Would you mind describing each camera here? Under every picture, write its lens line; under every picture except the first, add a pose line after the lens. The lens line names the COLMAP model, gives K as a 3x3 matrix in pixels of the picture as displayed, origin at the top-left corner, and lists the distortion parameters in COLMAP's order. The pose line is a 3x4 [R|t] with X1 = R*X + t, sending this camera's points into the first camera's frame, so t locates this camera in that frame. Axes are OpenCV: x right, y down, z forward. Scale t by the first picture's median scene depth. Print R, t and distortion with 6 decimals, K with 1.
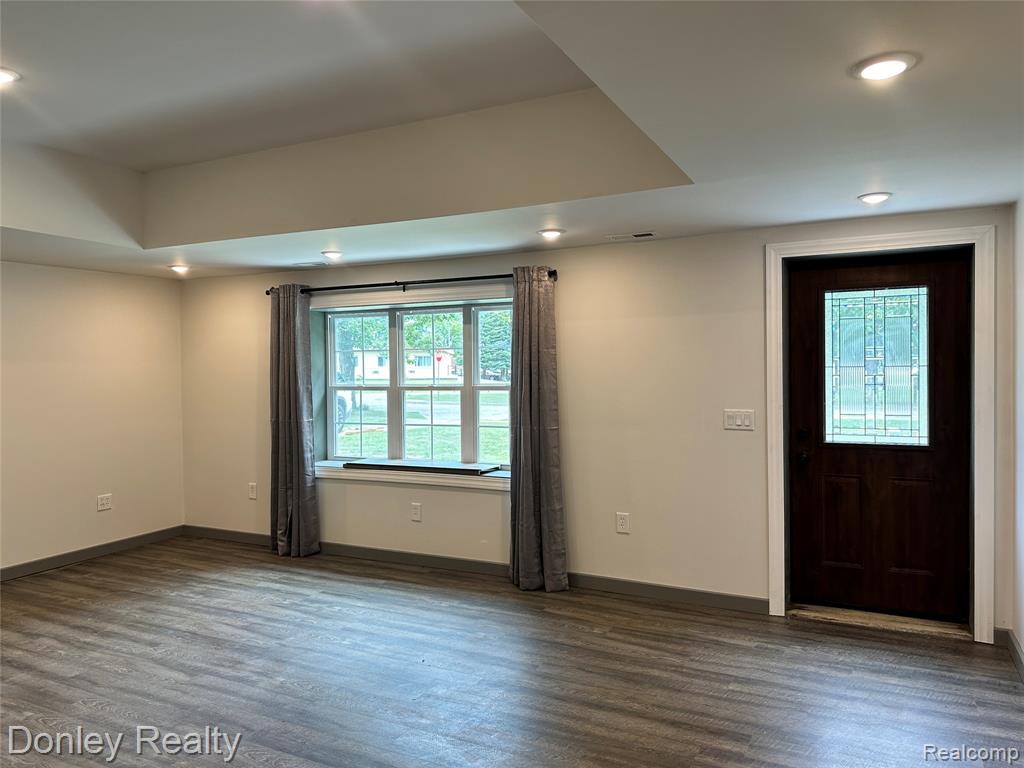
lens RADIAL K [[726.2, 0, 512.6], [0, 726.2, 383.6], [0, 0, 1]] dist [0.024874, -0.021397]
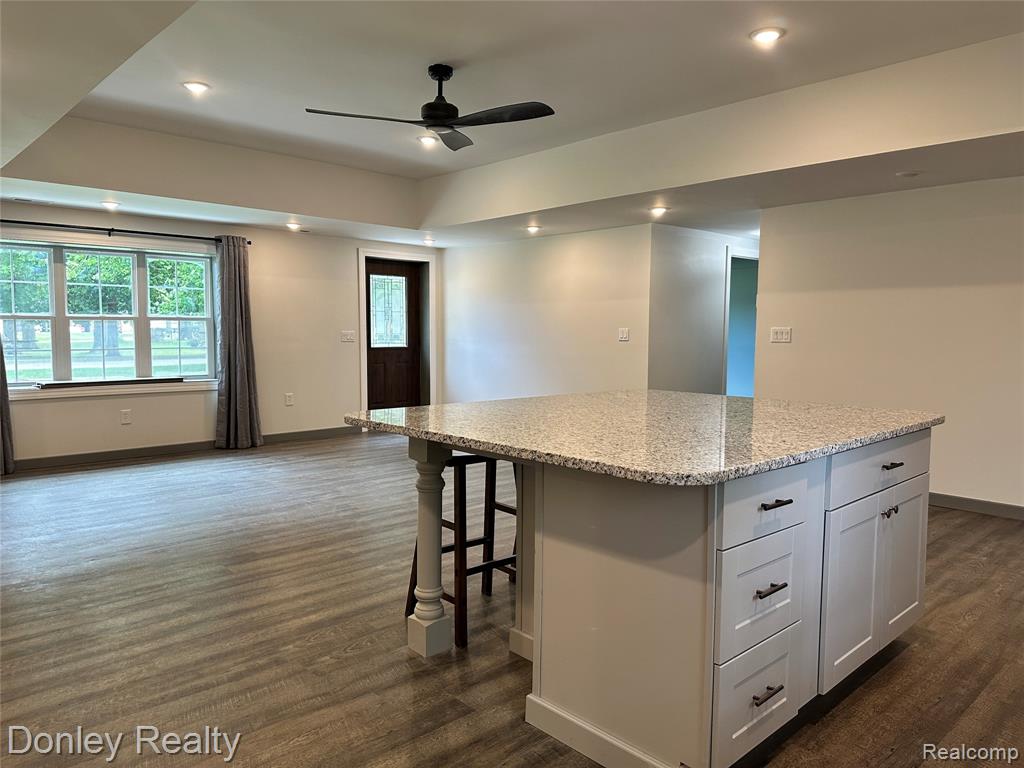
lens RADIAL K [[726.2, 0, 510.8], [0, 726.2, 383.3], [0, 0, 1]] dist [0.024874, -0.021397]
pose [[0.306625, -0.057737, 0.950078, -1.284360], [0.009563, 0.998295, 0.057581, 0.061028], [-0.951782, -0.008571, 0.306655, -0.006248]]
